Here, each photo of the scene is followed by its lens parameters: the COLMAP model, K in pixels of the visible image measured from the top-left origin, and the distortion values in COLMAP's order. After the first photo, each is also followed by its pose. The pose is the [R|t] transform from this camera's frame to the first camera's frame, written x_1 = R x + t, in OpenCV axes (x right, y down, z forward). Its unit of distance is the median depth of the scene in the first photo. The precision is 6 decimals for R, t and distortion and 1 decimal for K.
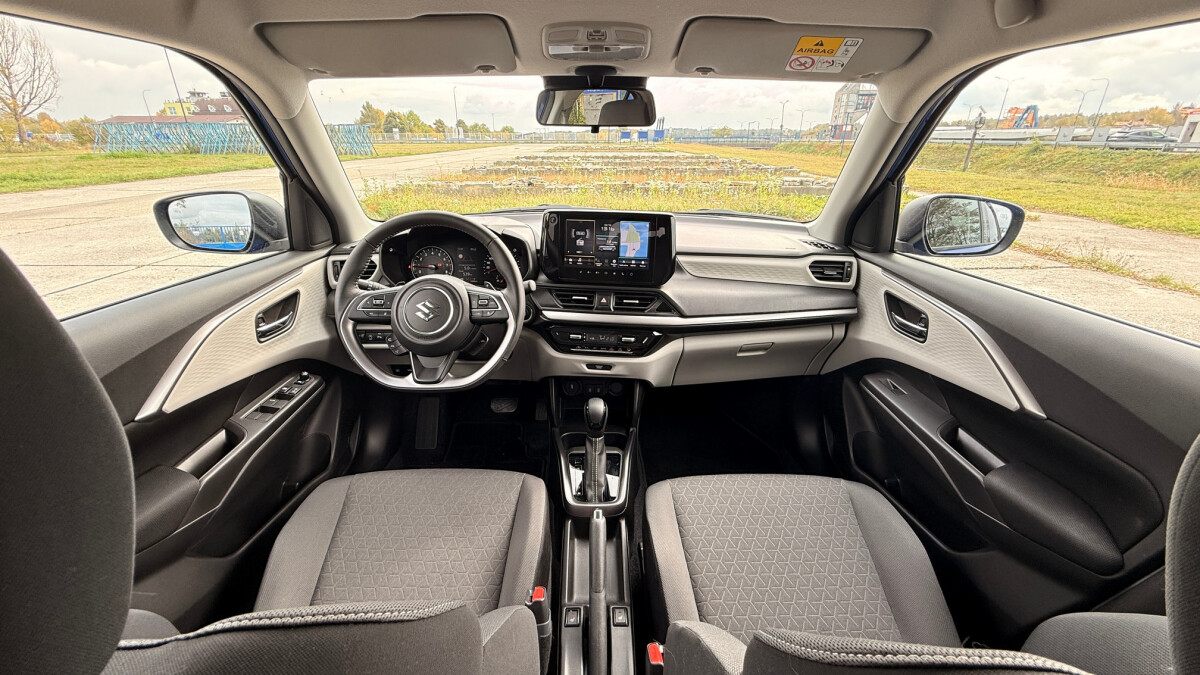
lens RADIAL K [[481.0, 0, 605.9], [0, 481.0, 319.0], [0, 0, 1]] dist [0.001036, 0.000080]
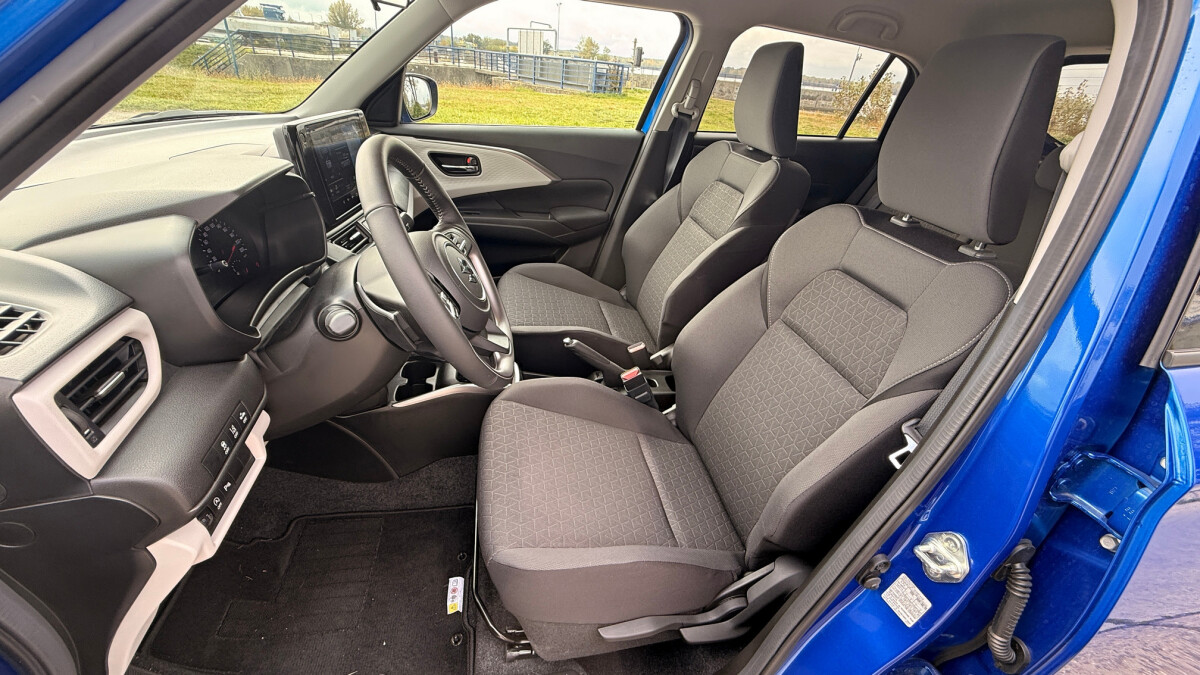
lens RADIAL K [[481.0, 0, 605.9], [0, 481.0, 319.0], [0, 0, 1]] dist [0.001036, 0.000080]
pose [[-0.155283, -0.485133, 0.860543, -0.886864], [0.268035, 0.817741, 0.509370, -0.229264], [-0.950812, 0.309752, 0.003051, 0.658531]]
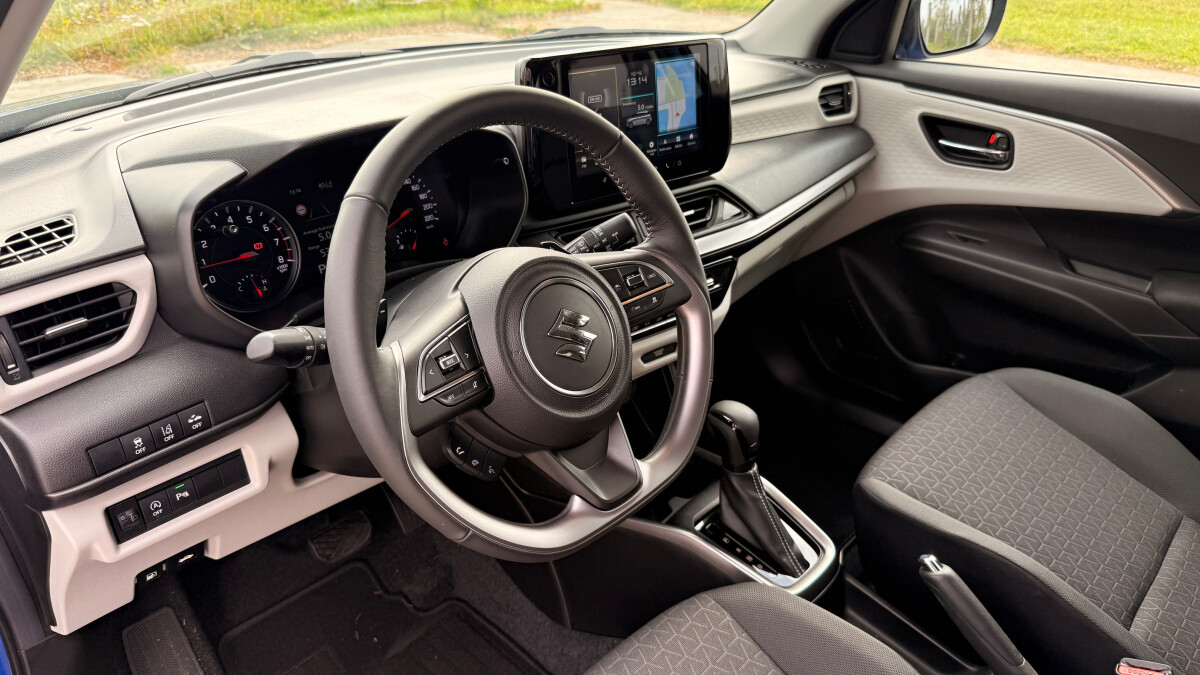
lens RADIAL K [[869.8, 0, 600.0], [0, 869.8, 337.5], [0, 0, 1]] dist [-0.006501, -0.001558]
pose [[0.697103, -0.329614, 0.636713, -0.677137], [0.248394, 0.944090, 0.216783, -0.140808], [-0.672569, 0.007035, 0.740001, 0.359627]]
